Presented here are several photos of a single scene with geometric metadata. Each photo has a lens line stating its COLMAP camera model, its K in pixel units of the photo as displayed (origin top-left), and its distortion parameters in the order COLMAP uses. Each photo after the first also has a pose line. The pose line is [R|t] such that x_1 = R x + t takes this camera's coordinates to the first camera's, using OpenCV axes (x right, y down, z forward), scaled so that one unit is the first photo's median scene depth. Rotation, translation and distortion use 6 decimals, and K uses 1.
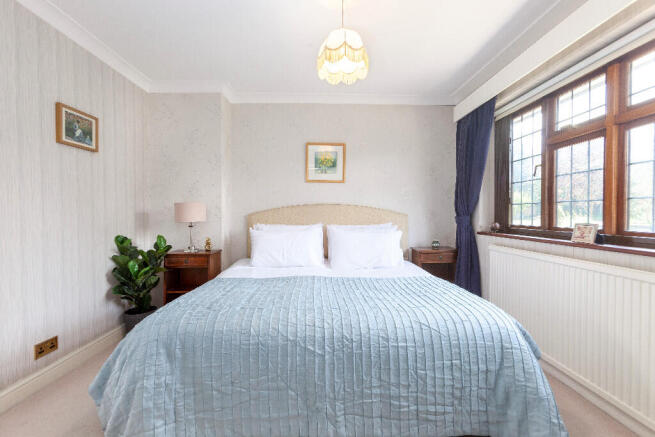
lens RADIAL K [[298.2, 0, 330.3], [0, 298.2, 221.0], [0, 0, 1]] dist [0.005462, 0.001817]
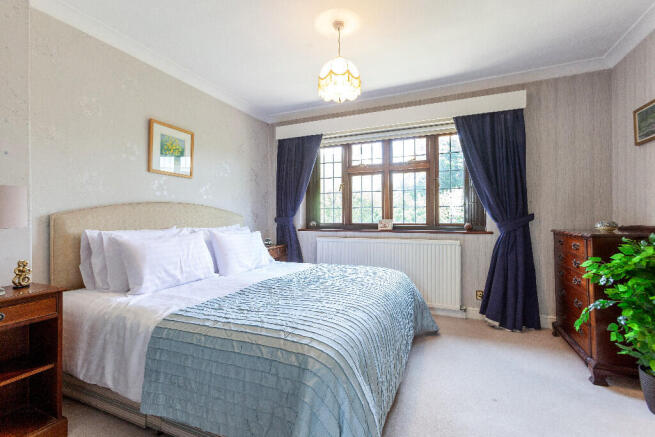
lens RADIAL K [[298.2, 0, 325.3], [0, 298.2, 213.6], [0, 0, 1]] dist [0.005462, 0.001817]
pose [[0.433294, 0.011826, 0.901175, -0.675664], [0.024329, 0.999396, -0.024812, 0.005391], [-0.900924, 0.032675, 0.432745, 0.349051]]
